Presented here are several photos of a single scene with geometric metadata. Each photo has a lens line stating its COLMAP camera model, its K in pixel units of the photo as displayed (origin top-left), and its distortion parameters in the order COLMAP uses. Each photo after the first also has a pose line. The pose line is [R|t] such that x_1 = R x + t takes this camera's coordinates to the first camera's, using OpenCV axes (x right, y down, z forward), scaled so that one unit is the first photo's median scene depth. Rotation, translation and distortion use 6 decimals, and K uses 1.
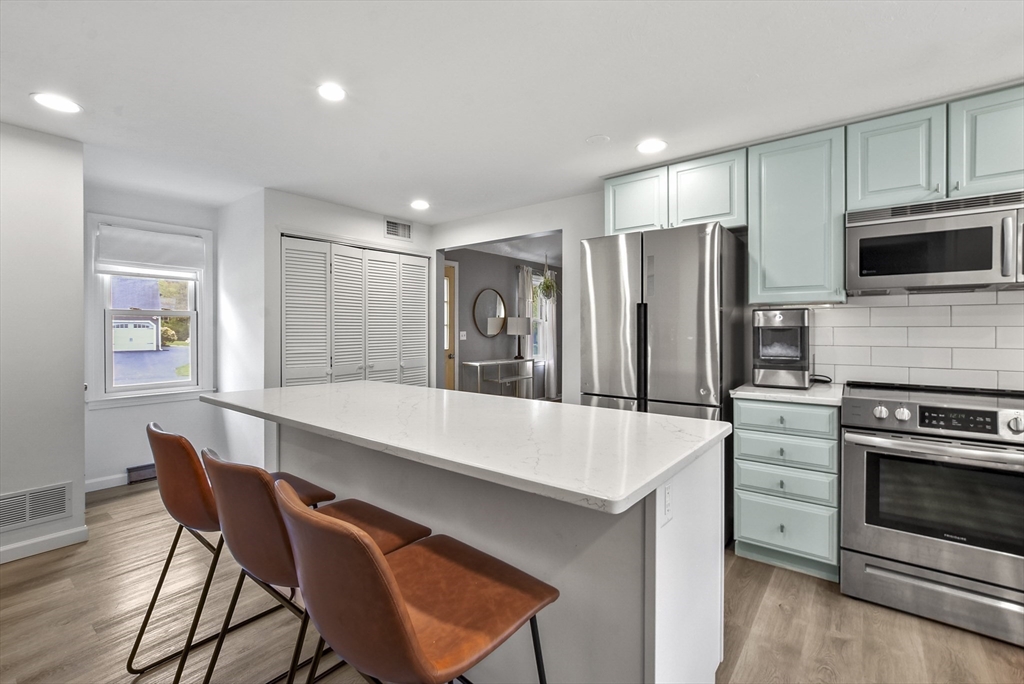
lens RADIAL K [[457.4, 0, 517.4], [0, 457.4, 326.8], [0, 0, 1]] dist [-0.003957, 0.005337]
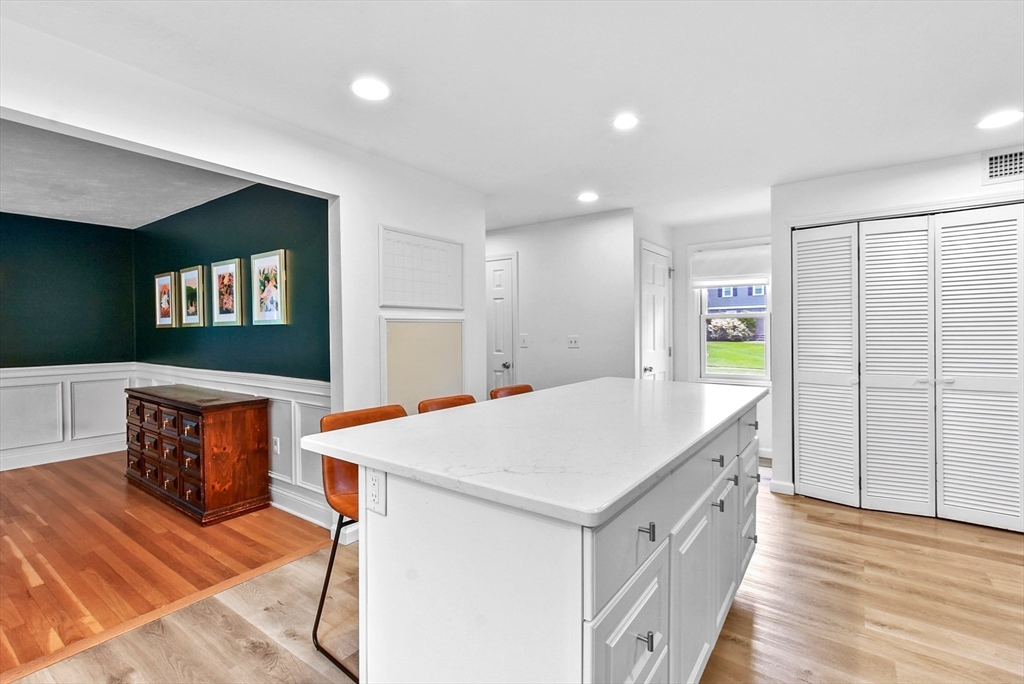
lens RADIAL K [[457.4, 0, 507.4], [0, 457.4, 340.8], [0, 0, 1]] dist [-0.003957, 0.005337]
pose [[0.039551, 0.020914, -0.998999, 0.547658], [0.006691, 0.999753, 0.021194, 0.007982], [0.999195, -0.007522, 0.039401, 0.495346]]
